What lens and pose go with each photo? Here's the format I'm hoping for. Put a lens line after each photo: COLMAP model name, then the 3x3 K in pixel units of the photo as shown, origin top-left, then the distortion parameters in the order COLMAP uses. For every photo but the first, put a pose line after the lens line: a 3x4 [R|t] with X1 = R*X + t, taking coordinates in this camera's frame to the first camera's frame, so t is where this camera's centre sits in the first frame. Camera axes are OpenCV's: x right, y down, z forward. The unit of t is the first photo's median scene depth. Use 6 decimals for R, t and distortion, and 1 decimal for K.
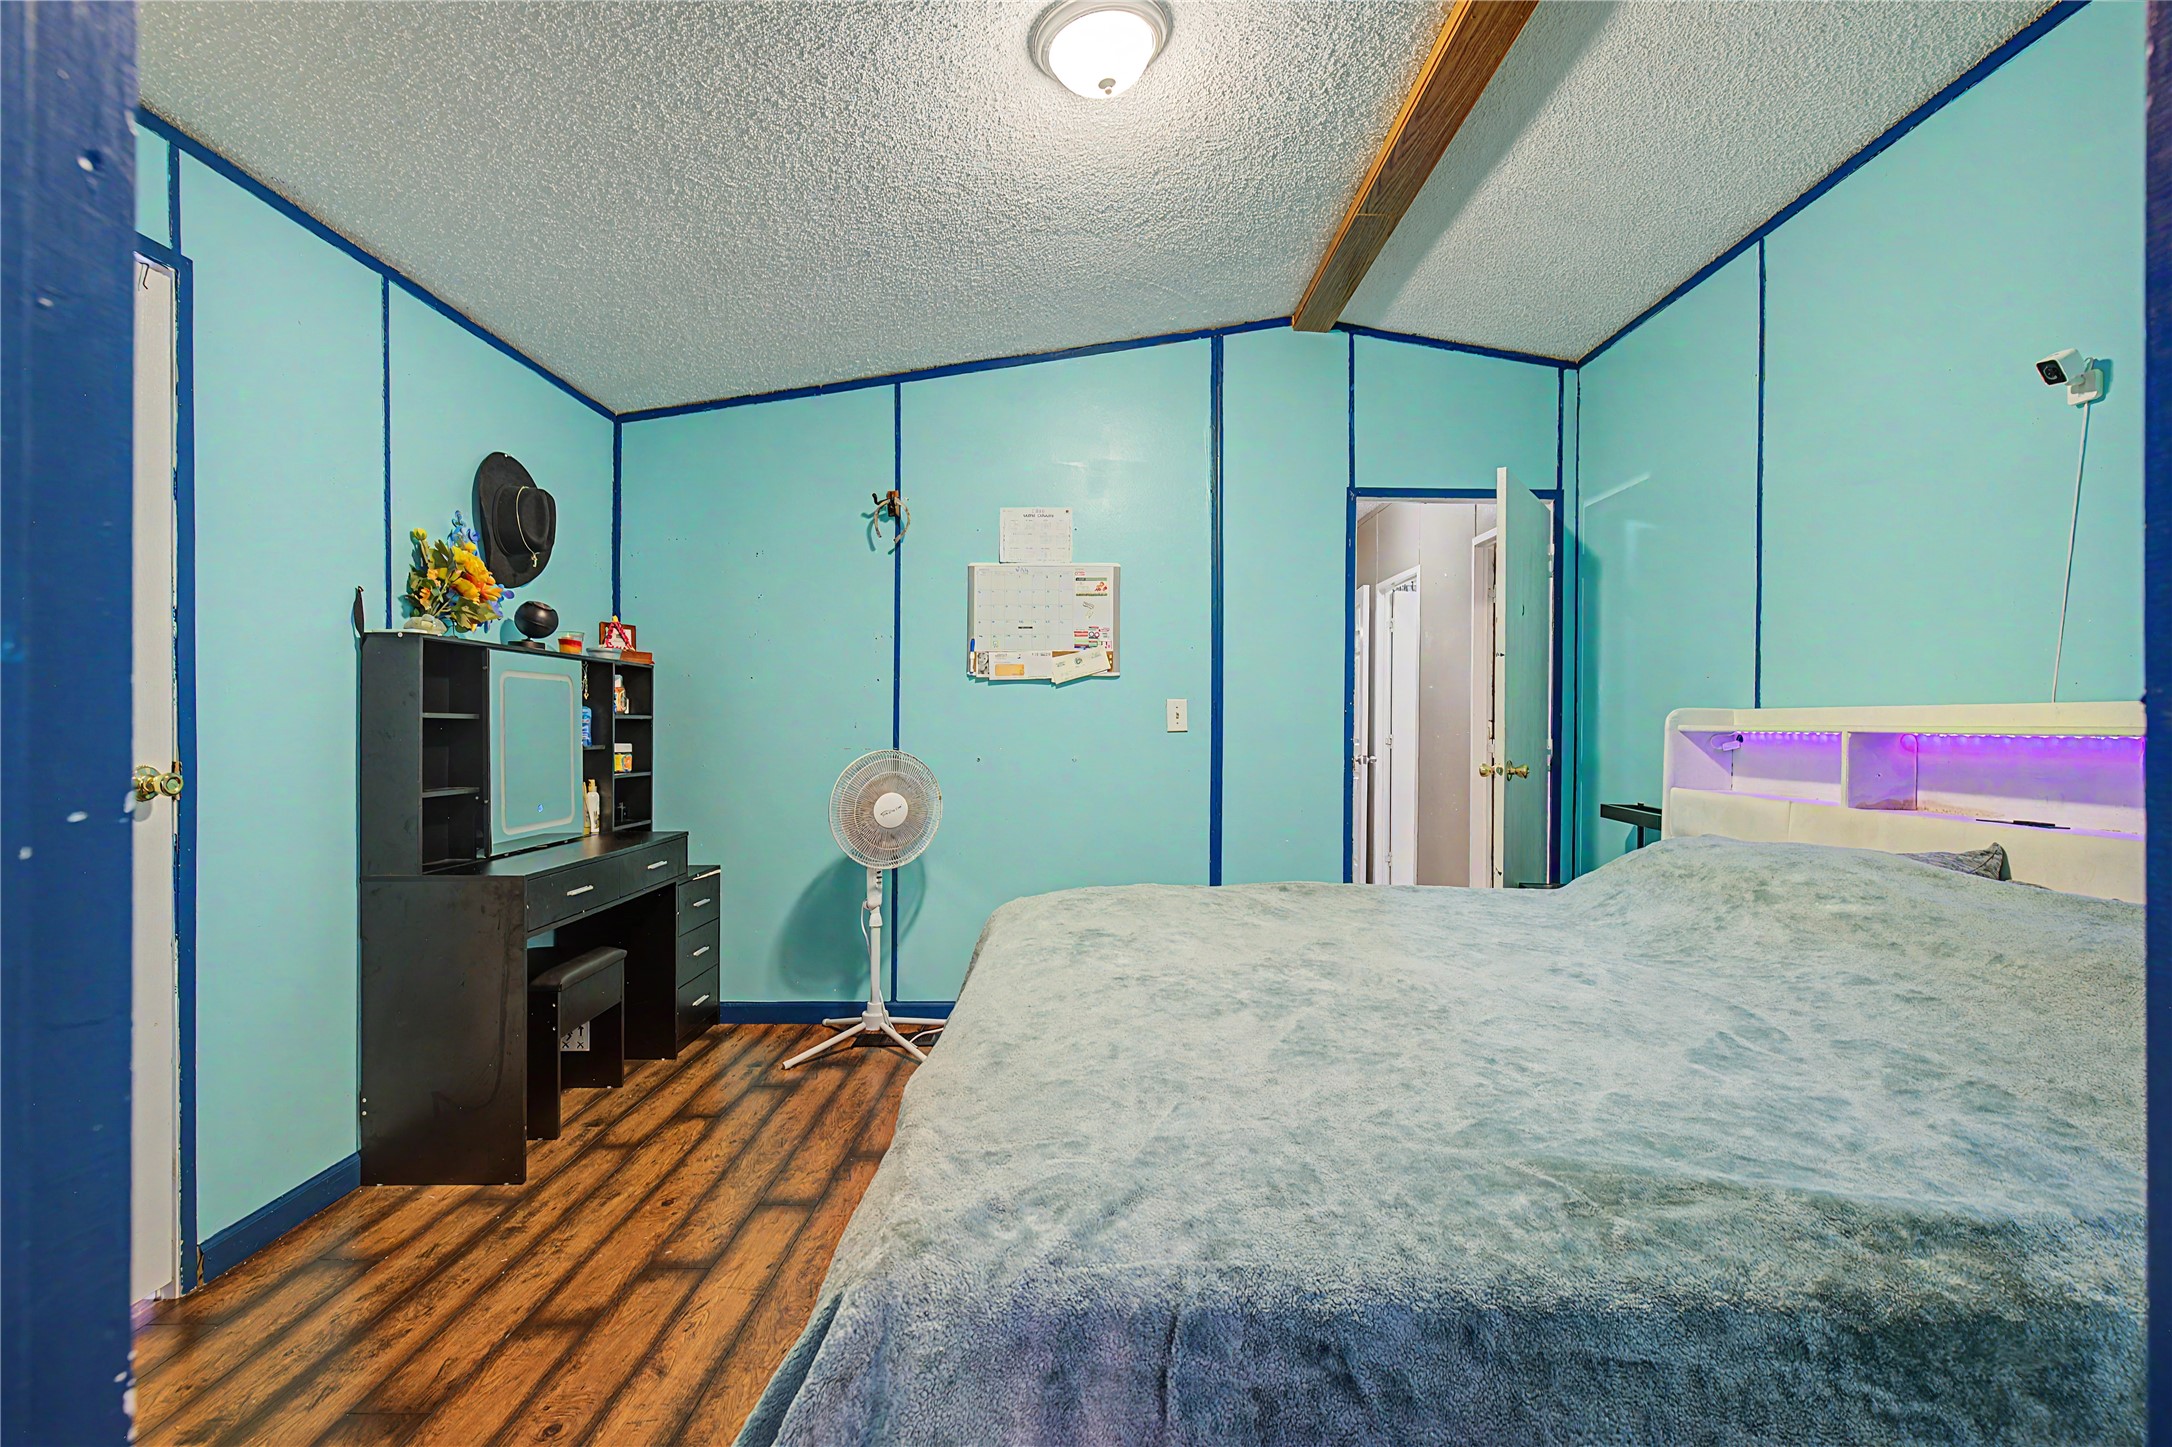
lens RADIAL K [[979.9, 0, 1092.4], [0, 979.9, 718.0], [0, 0, 1]] dist [-0.000746, 0.000061]
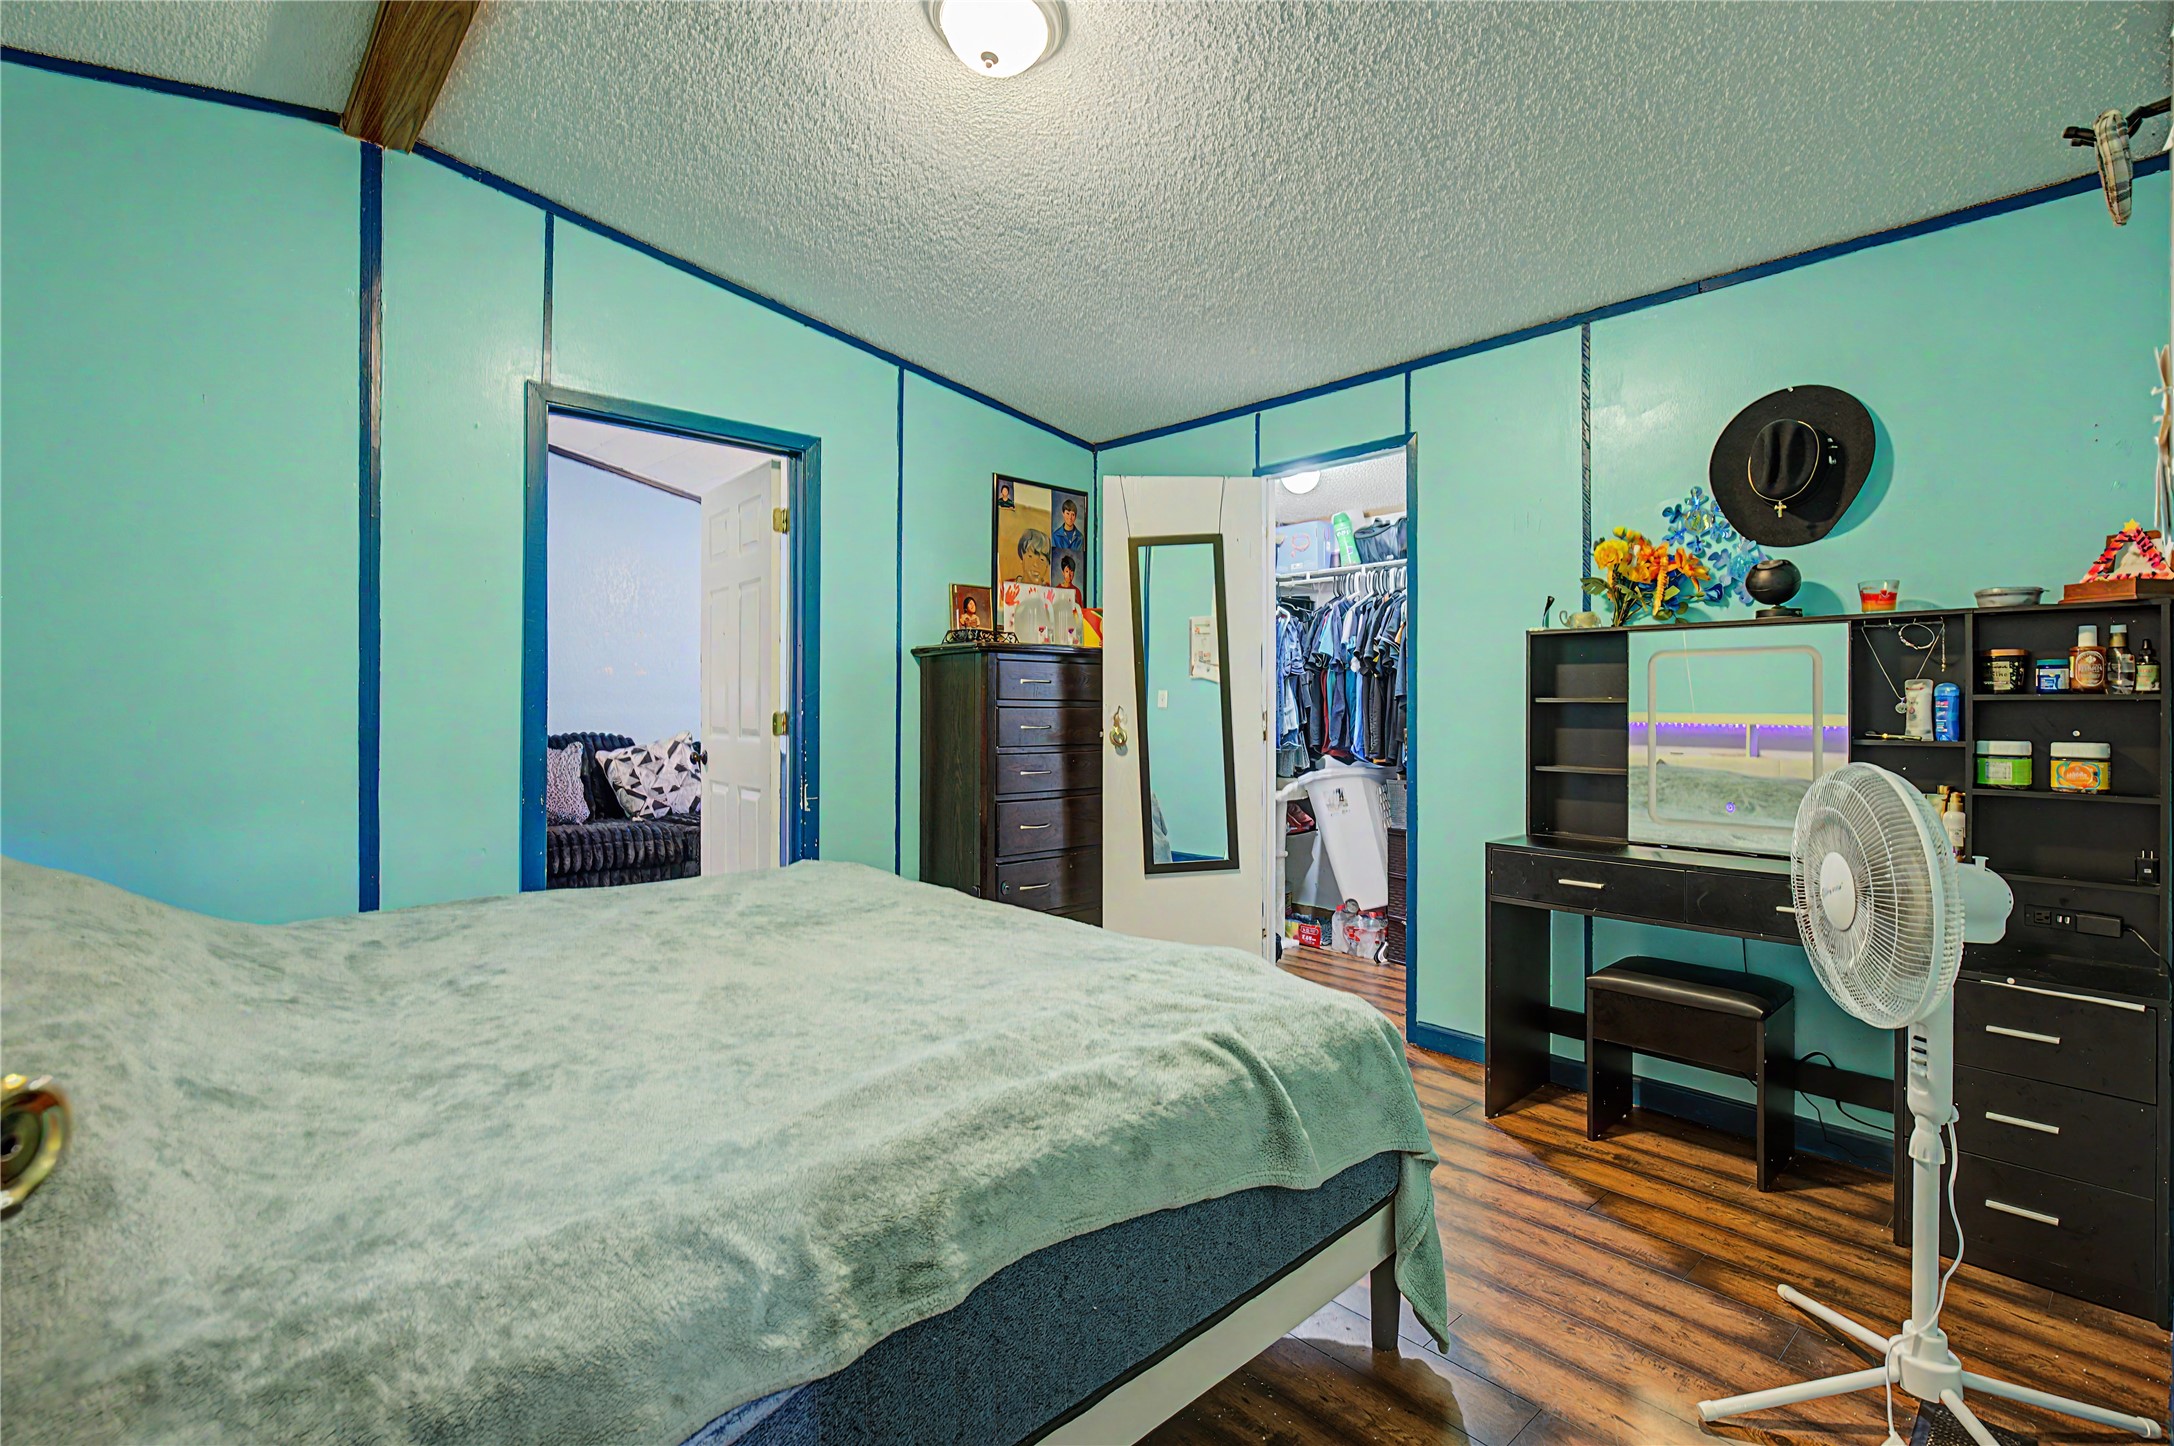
lens RADIAL K [[980.8, 0, 1093.4], [0, 980.8, 717.5], [0, 0, 1]] dist [-0.000746, 0.000061]
pose [[-0.738112, 0.008561, -0.674624, 0.438207], [0.007951, 0.999960, 0.003990, 0.004244], [0.674632, -0.002419, -0.738151, 1.304576]]
